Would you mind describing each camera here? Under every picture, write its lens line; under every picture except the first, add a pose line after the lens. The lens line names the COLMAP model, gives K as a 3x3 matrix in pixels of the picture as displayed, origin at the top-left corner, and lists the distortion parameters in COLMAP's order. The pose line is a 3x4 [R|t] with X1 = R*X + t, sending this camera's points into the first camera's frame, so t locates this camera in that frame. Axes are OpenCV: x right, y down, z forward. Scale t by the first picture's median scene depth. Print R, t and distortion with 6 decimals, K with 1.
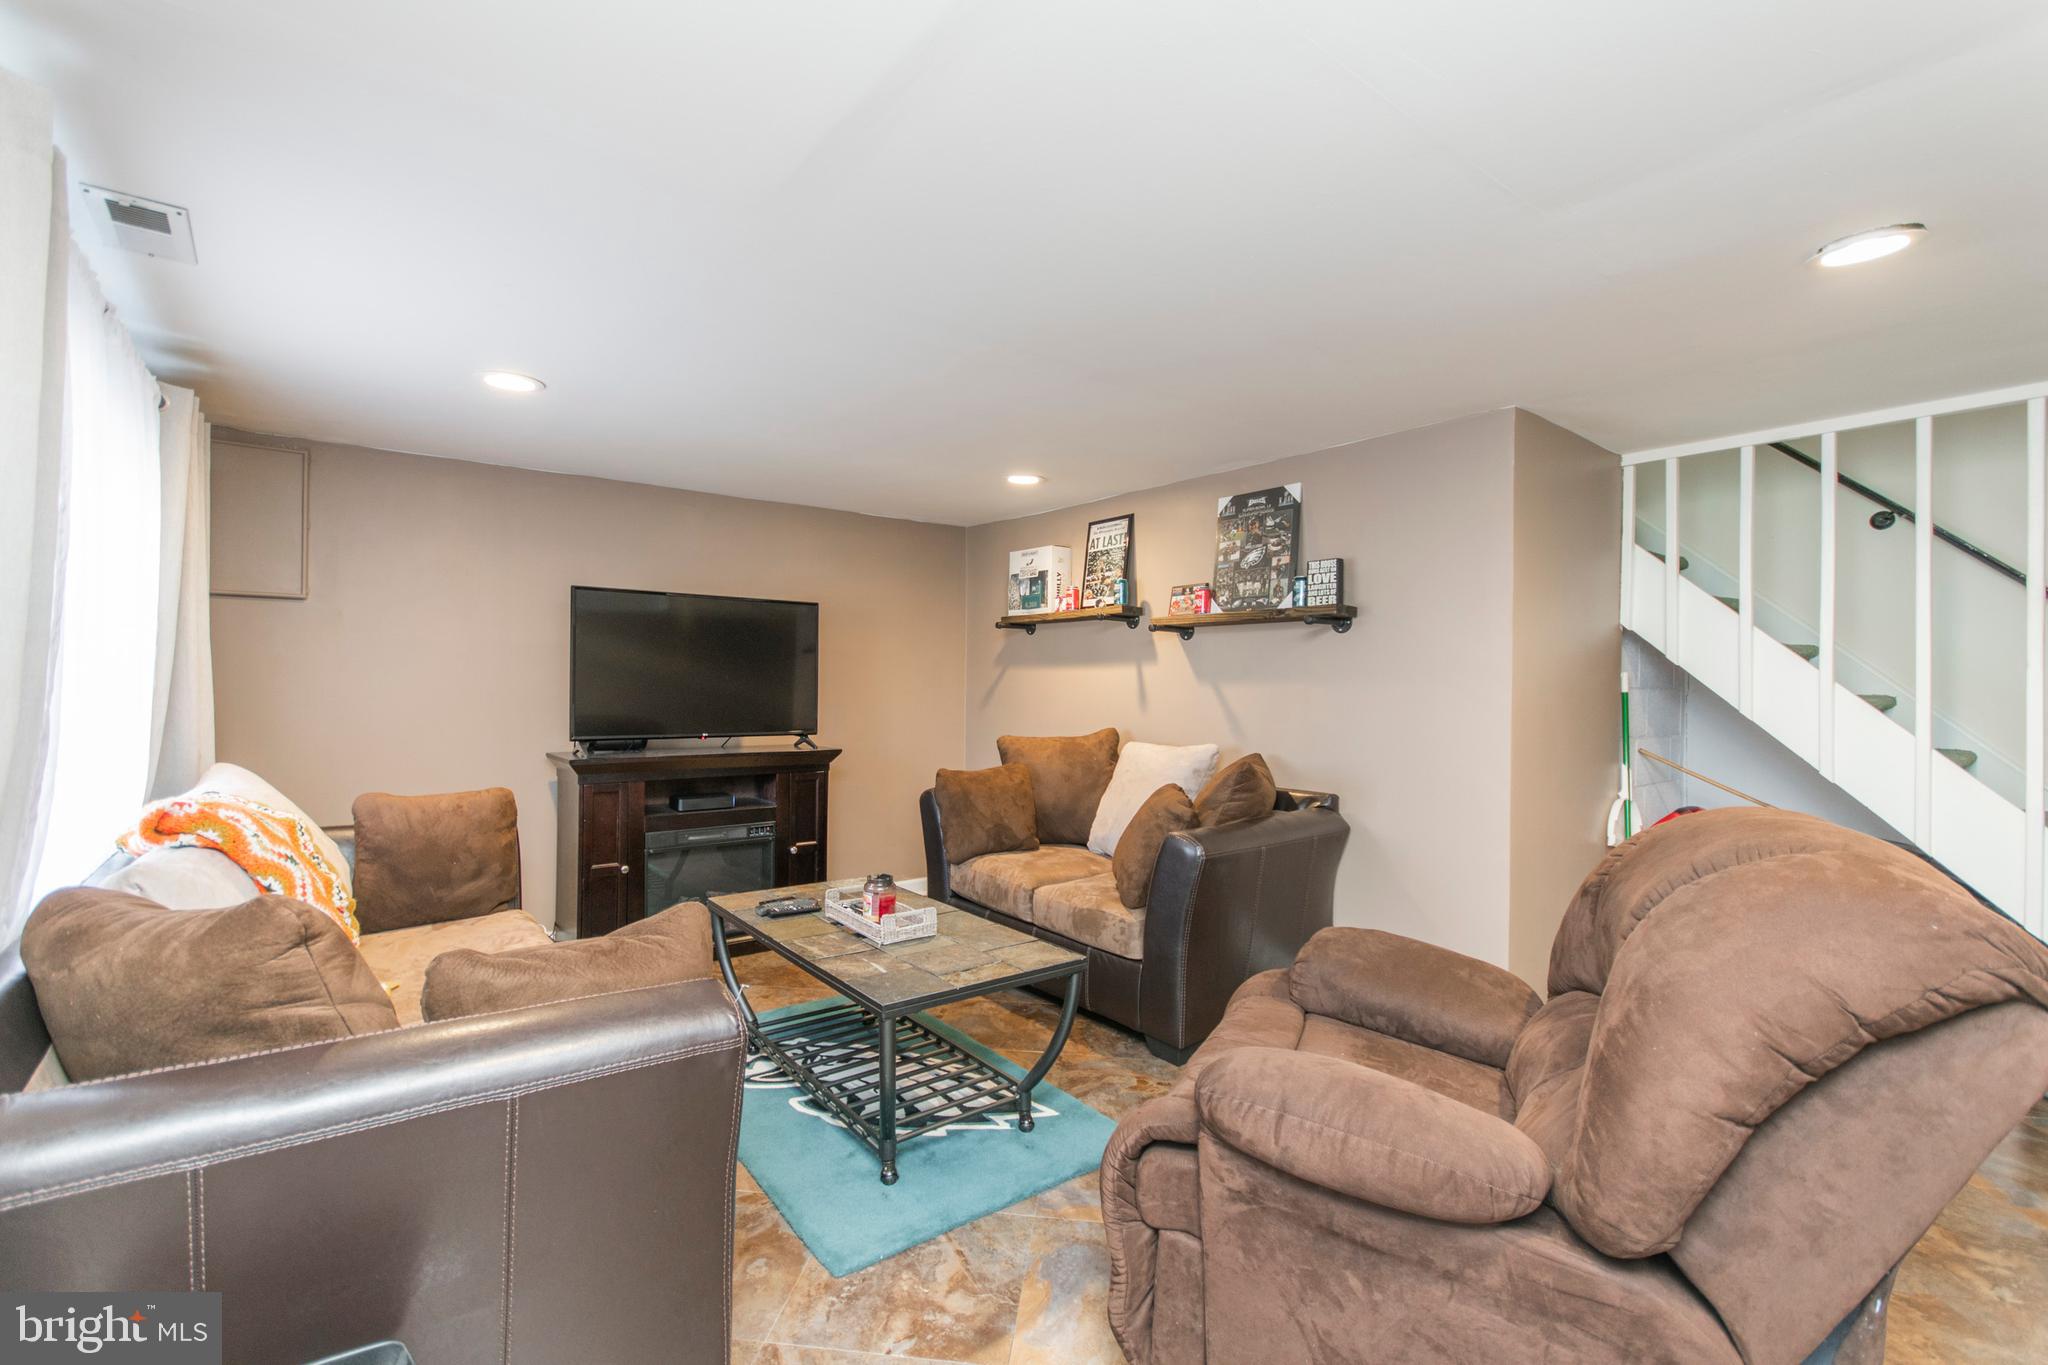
lens RADIAL K [[926.3, 0, 1014.6], [0, 926.3, 701.0], [0, 0, 1]] dist [0.000035, -0.000377]
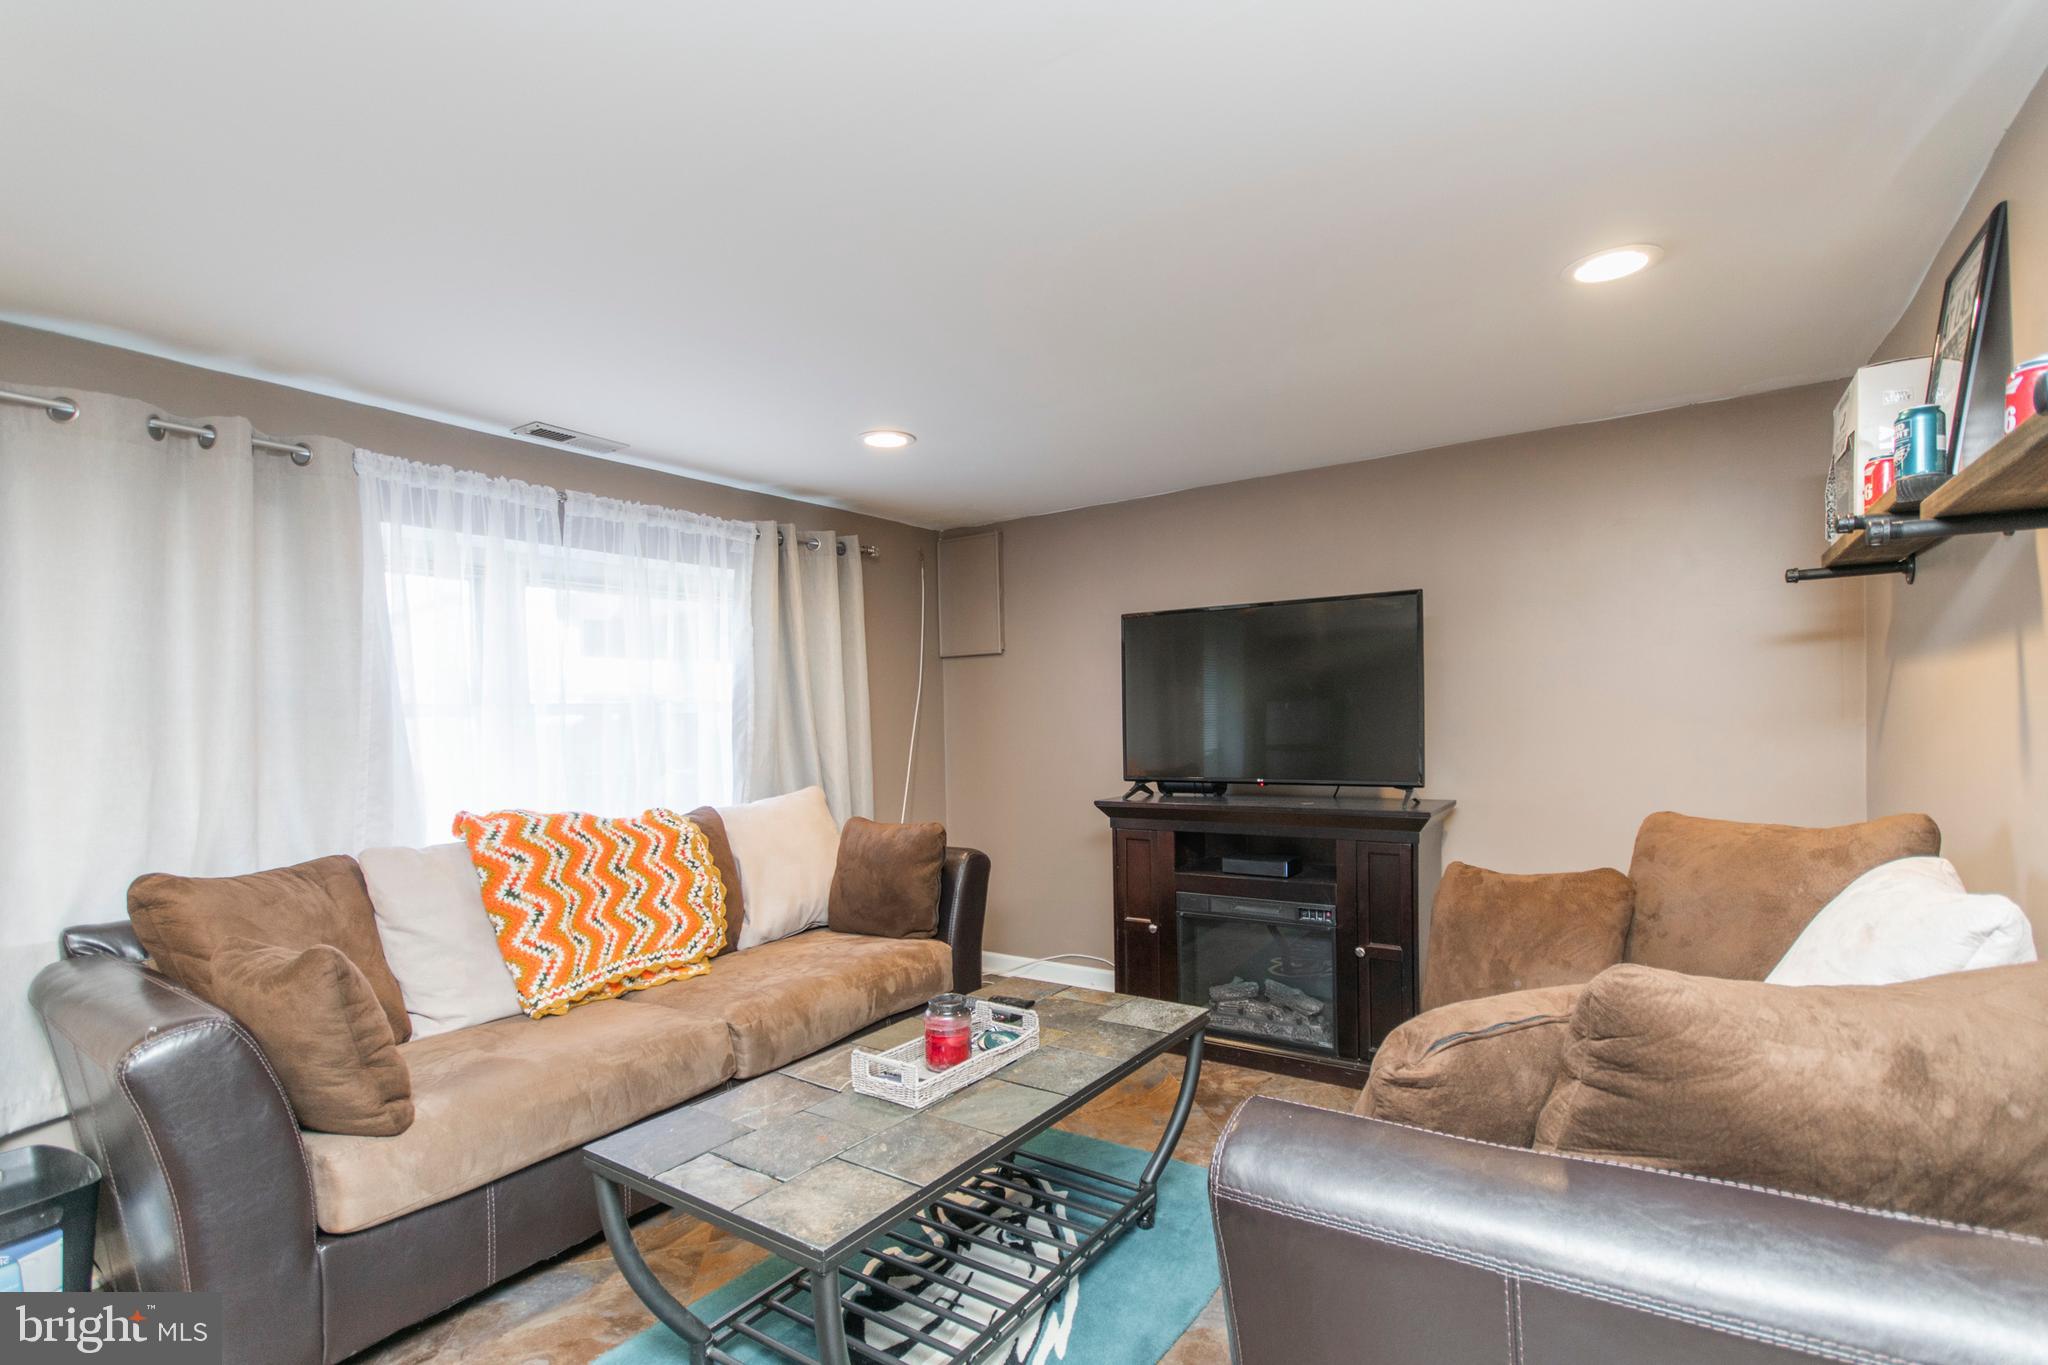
lens RADIAL K [[926.3, 0, 1014.6], [0, 926.3, 701.0], [0, 0, 1]] dist [0.000035, -0.000377]
pose [[0.324516, -0.036260, -0.945185, 0.371351], [0.003399, 0.999303, -0.037169, -0.001529], [0.945874, 0.008849, 0.324413, 0.582335]]
